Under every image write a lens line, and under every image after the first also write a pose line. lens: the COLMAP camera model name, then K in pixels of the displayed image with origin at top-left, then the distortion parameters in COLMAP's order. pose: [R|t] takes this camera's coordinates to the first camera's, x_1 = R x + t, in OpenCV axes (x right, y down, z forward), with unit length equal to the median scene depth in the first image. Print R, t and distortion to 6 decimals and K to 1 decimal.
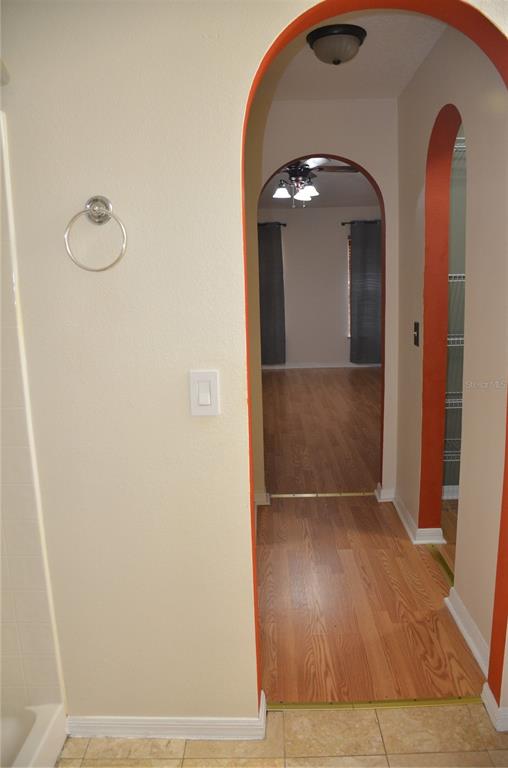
lens RADIAL K [[592.4, 0, 267.1], [0, 592.4, 386.5], [0, 0, 1]] dist [-0.141489, 0.096239]
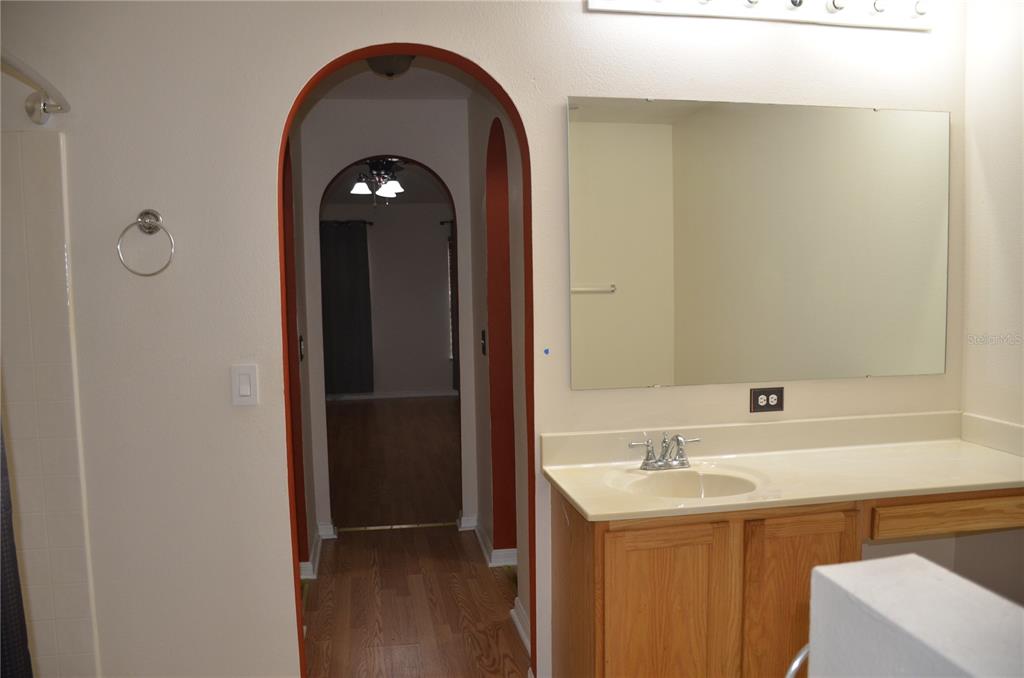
lens RADIAL K [[789.8, 0, 505.9], [0, 789.8, 346.6], [0, 0, 1]] dist [-0.141489, 0.096239]
pose [[0.984465, -0.007691, 0.175410, 0.068597], [0.026826, 0.993899, -0.106978, 0.061463], [-0.173517, 0.110021, 0.978666, -0.295867]]
